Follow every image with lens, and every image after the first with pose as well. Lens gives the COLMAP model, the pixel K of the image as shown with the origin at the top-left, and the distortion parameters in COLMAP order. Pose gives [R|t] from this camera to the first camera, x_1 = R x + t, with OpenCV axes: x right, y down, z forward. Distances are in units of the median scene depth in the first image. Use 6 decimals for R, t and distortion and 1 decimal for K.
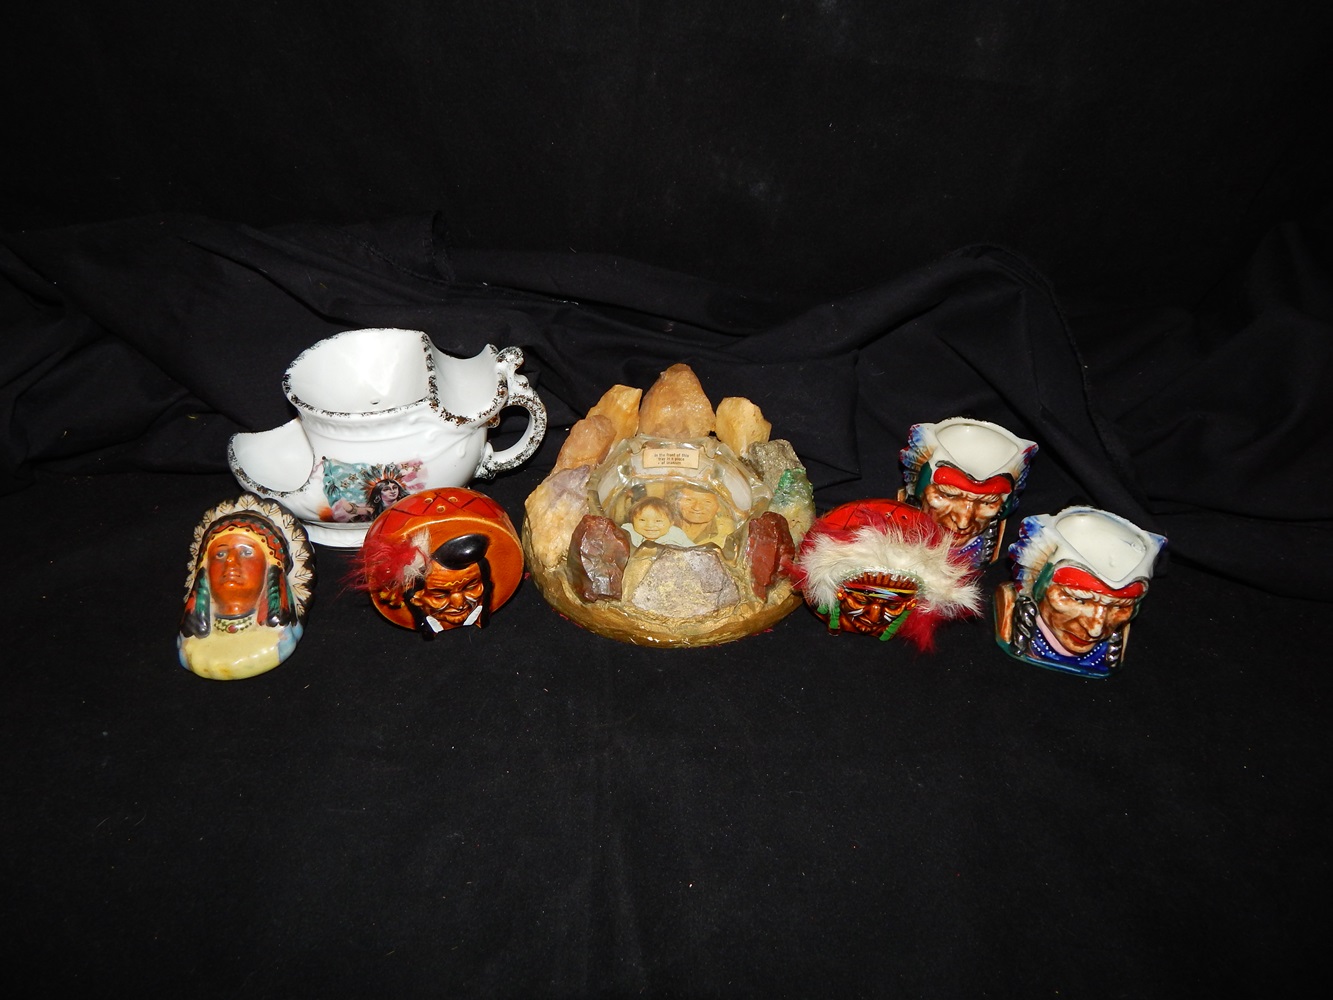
lens RADIAL K [[888.5, 0, 666.5], [0, 888.5, 500.0], [0, 0, 1]] dist [0.008625, 0.001307]
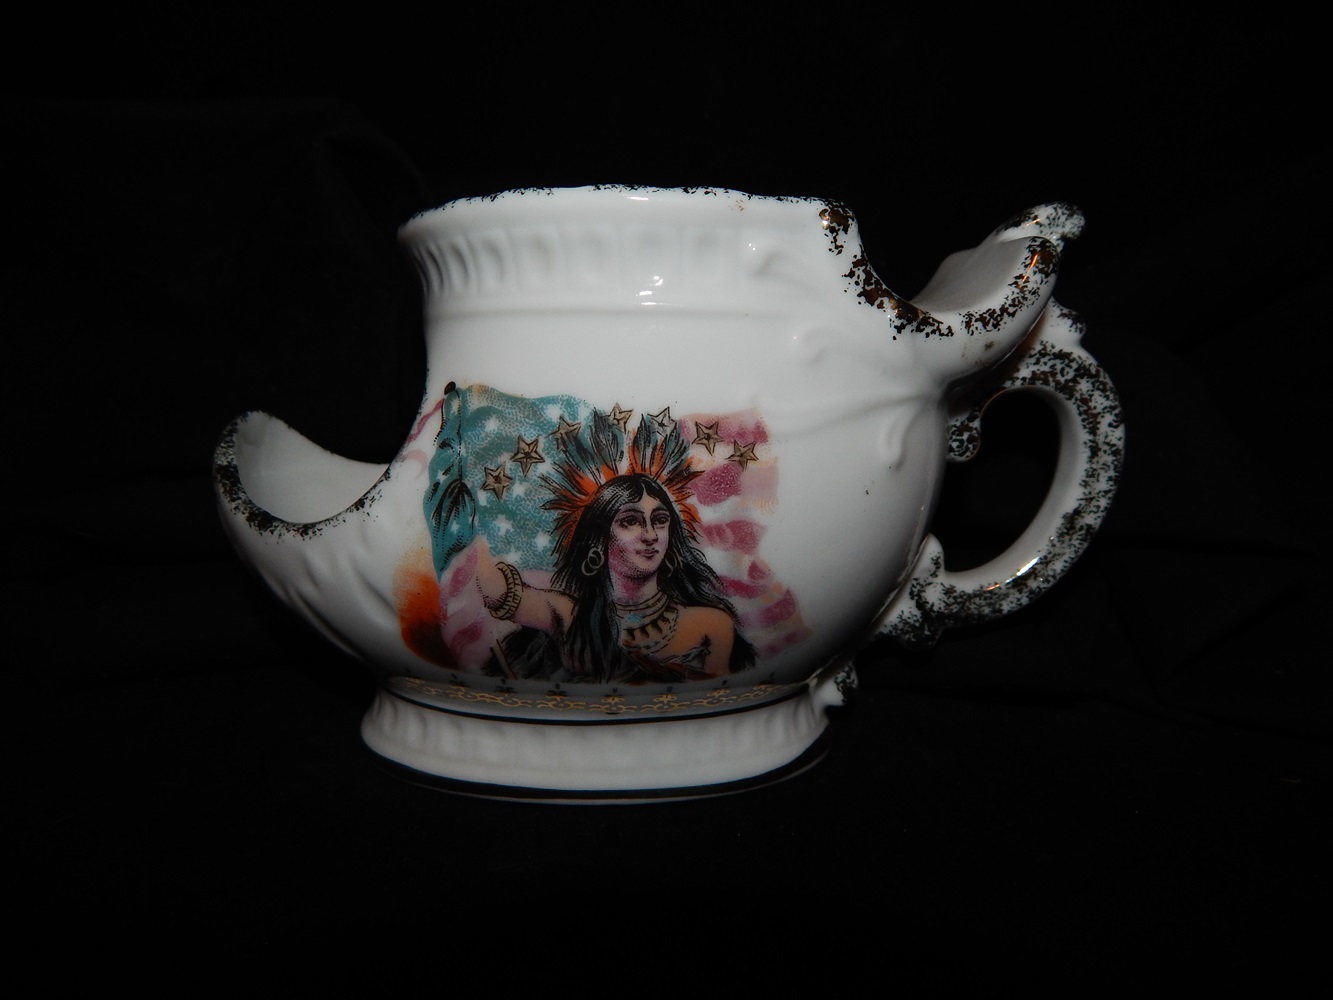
lens RADIAL K [[888.5, 0, 666.5], [0, 888.5, 500.0], [0, 0, 1]] dist [0.008625, 0.001307]
pose [[0.960115, 0.004451, -0.279570, -0.224165], [-0.141093, 0.870947, -0.470684, 0.111561], [0.241395, 0.491356, 0.836838, 0.760098]]
